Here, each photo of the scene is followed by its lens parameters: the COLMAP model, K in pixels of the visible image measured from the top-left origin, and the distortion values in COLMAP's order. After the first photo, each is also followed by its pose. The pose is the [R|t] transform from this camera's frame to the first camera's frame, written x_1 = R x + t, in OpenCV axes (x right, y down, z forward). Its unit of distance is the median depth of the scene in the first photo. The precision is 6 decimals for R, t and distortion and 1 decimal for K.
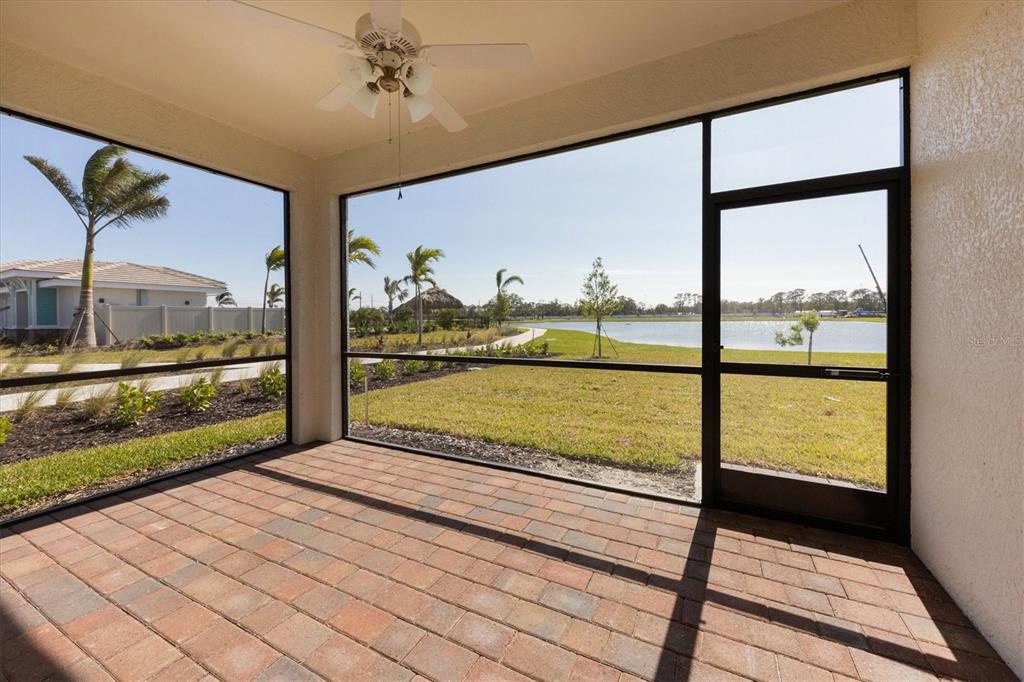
lens RADIAL K [[396.3, 0, 507.8], [0, 396.3, 323.0], [0, 0, 1]] dist [0.007427, -0.000249]
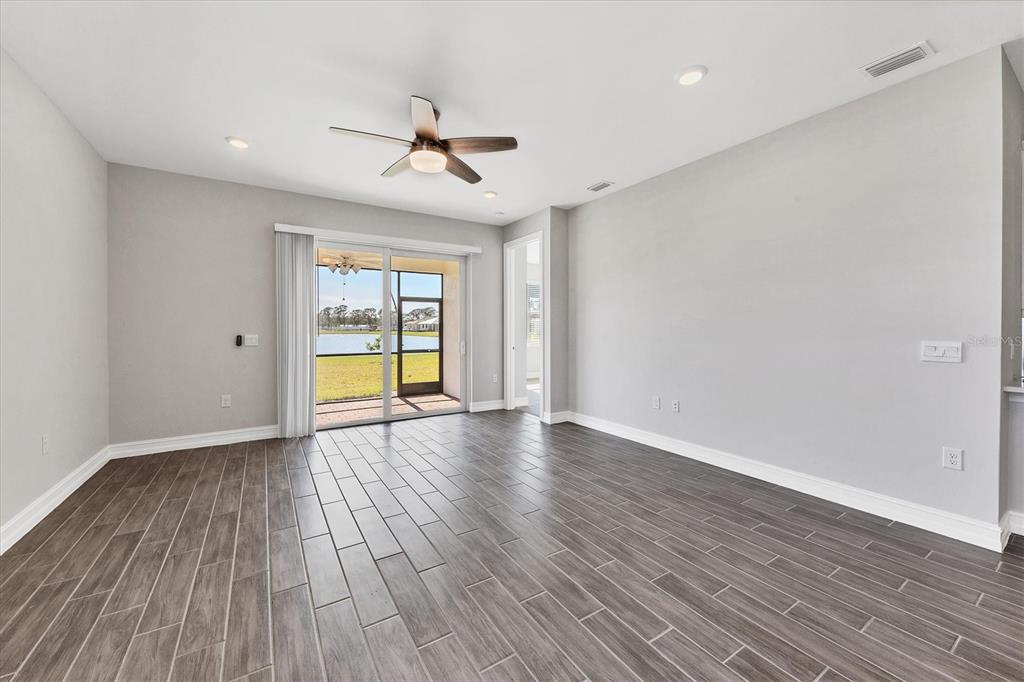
lens RADIAL K [[395.5, 0, 510.7], [0, 395.5, 330.5], [0, 0, 1]] dist [-0.011544, -0.000086]
pose [[0.514473, 0.005804, 0.857487, -1.721946], [0.006591, 0.999921, -0.010723, -0.015854], [-0.857481, 0.011169, 0.514394, -1.364859]]
